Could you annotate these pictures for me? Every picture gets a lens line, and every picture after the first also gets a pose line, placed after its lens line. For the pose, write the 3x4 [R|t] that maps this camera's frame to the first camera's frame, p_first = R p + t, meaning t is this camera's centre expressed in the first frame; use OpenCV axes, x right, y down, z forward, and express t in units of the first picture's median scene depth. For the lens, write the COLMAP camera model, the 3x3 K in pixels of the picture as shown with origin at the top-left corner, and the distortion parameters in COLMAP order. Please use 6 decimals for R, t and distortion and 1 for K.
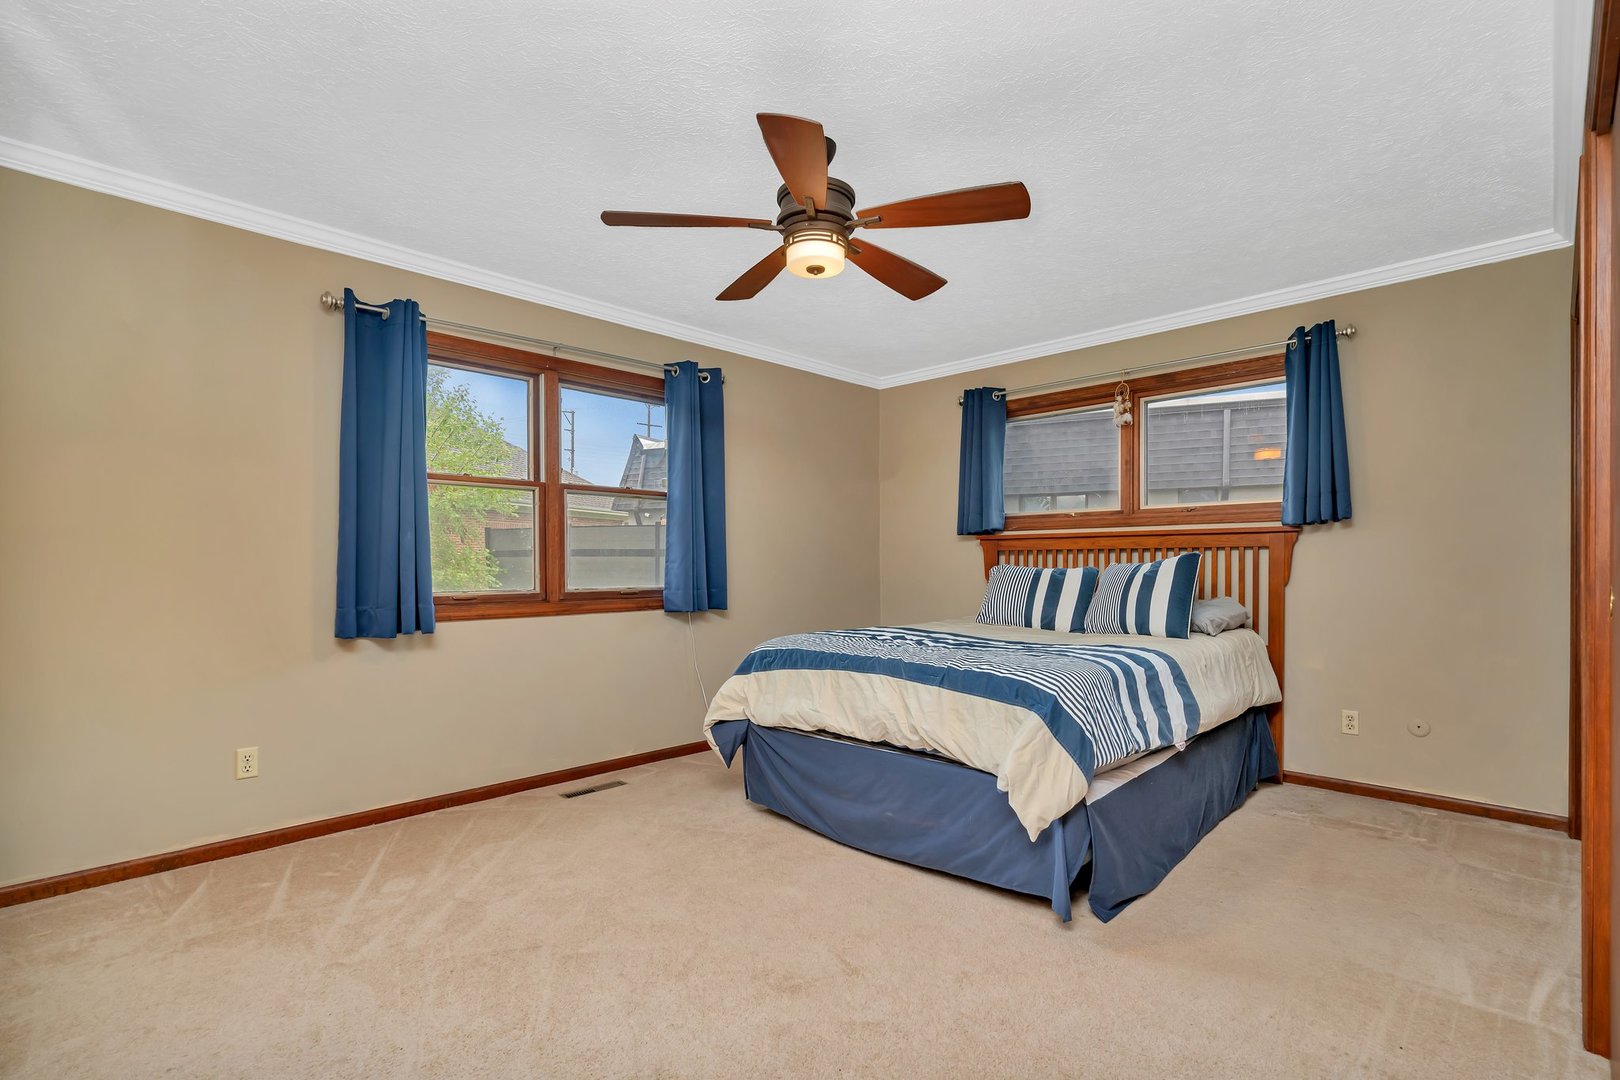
lens RADIAL K [[743.8, 0, 813.3], [0, 743.8, 559.5], [0, 0, 1]] dist [0.000580, 0.000287]
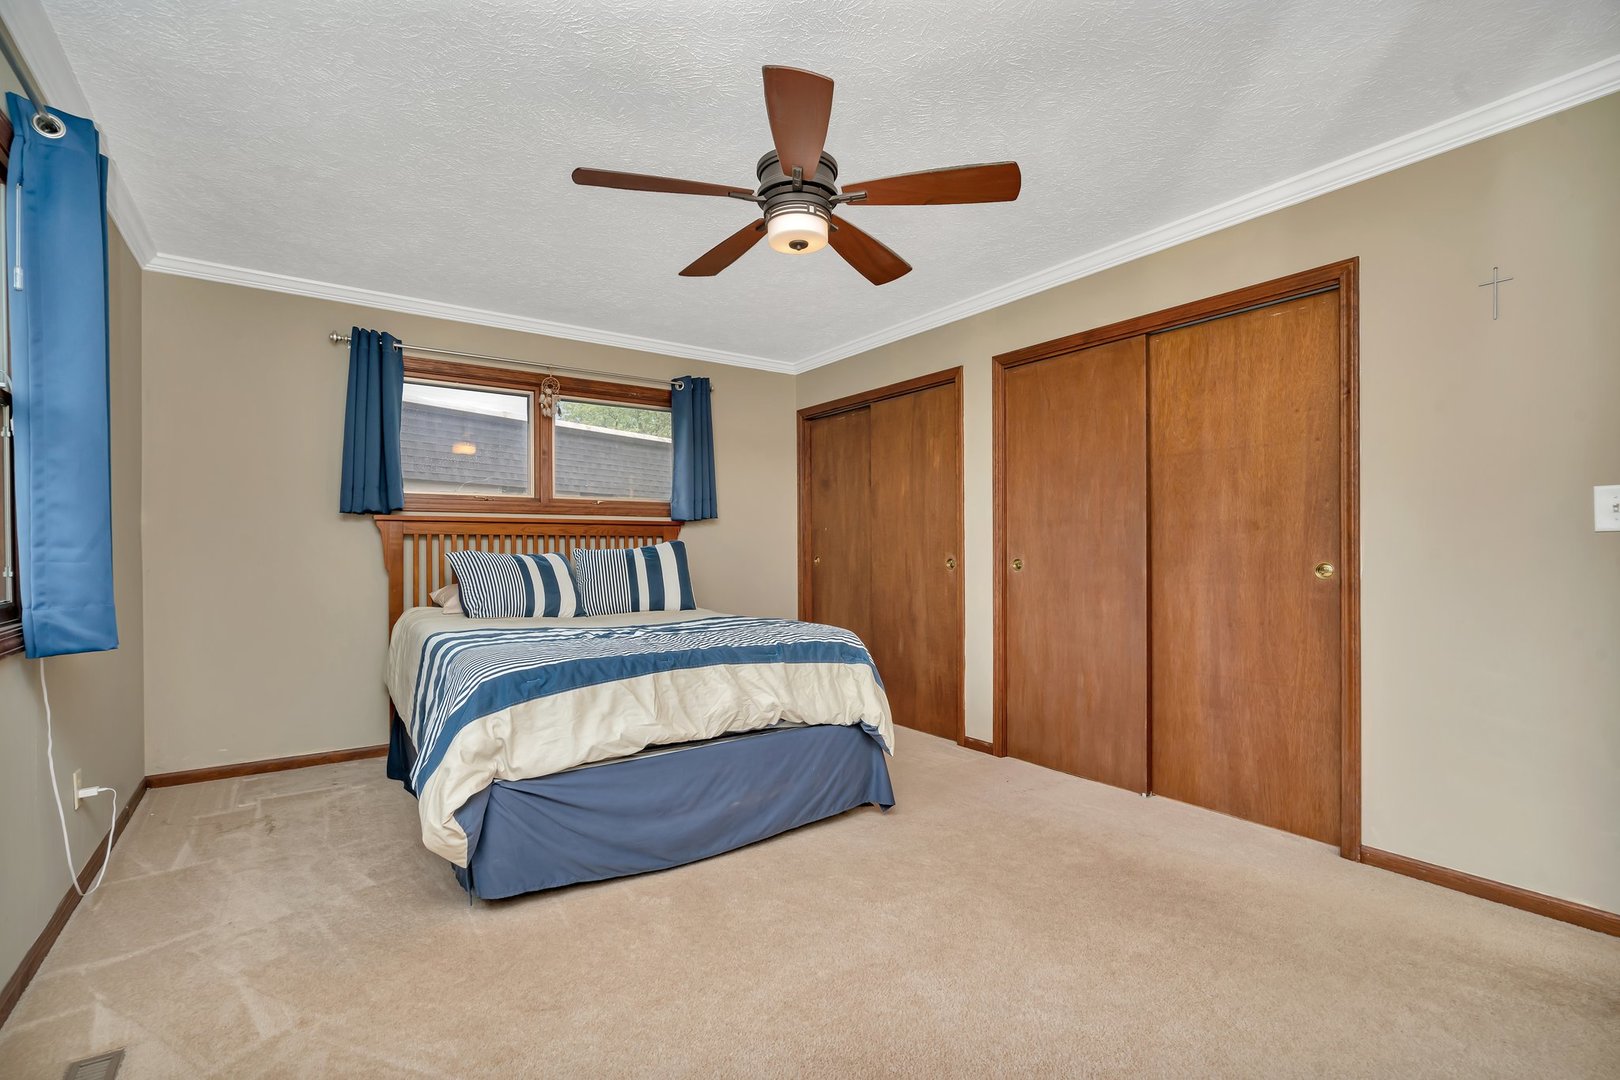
lens RADIAL K [[730.3, 0, 803.0], [0, 730.3, 544.9], [0, 0, 1]] dist [0.000446, 0.000199]
pose [[0.212013, 0.002691, 0.977263, -0.754942], [-0.000803, 0.999996, -0.002579, 0.001934], [-0.977266, -0.000238, 0.212015, 0.647463]]
